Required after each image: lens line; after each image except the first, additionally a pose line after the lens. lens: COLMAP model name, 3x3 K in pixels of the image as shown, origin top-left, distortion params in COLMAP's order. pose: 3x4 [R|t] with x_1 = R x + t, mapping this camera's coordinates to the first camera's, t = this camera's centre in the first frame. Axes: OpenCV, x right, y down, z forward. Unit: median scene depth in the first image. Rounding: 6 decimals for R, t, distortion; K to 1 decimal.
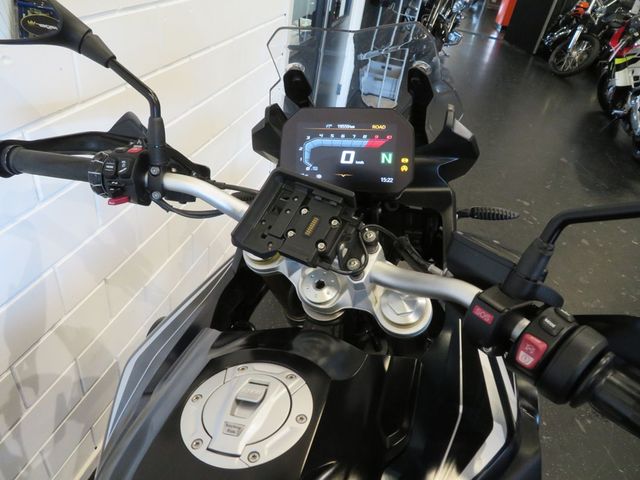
lens RADIAL K [[457.6, 0, 319.4], [0, 457.6, 240.1], [0, 0, 1]] dist [0.009469, -0.001581]
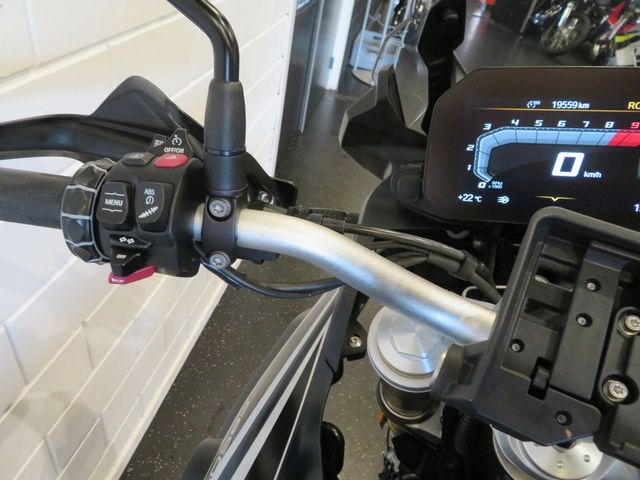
lens RADIAL K [[457.6, 0, 321.0], [0, 457.6, 239.3], [0, 0, 1]] dist [0.009469, -0.001581]
pose [[0.998068, -0.016288, 0.059965, -0.248149], [0.014107, 0.999230, 0.036617, -0.116494], [-0.060515, -0.035700, 0.997529, 0.482070]]
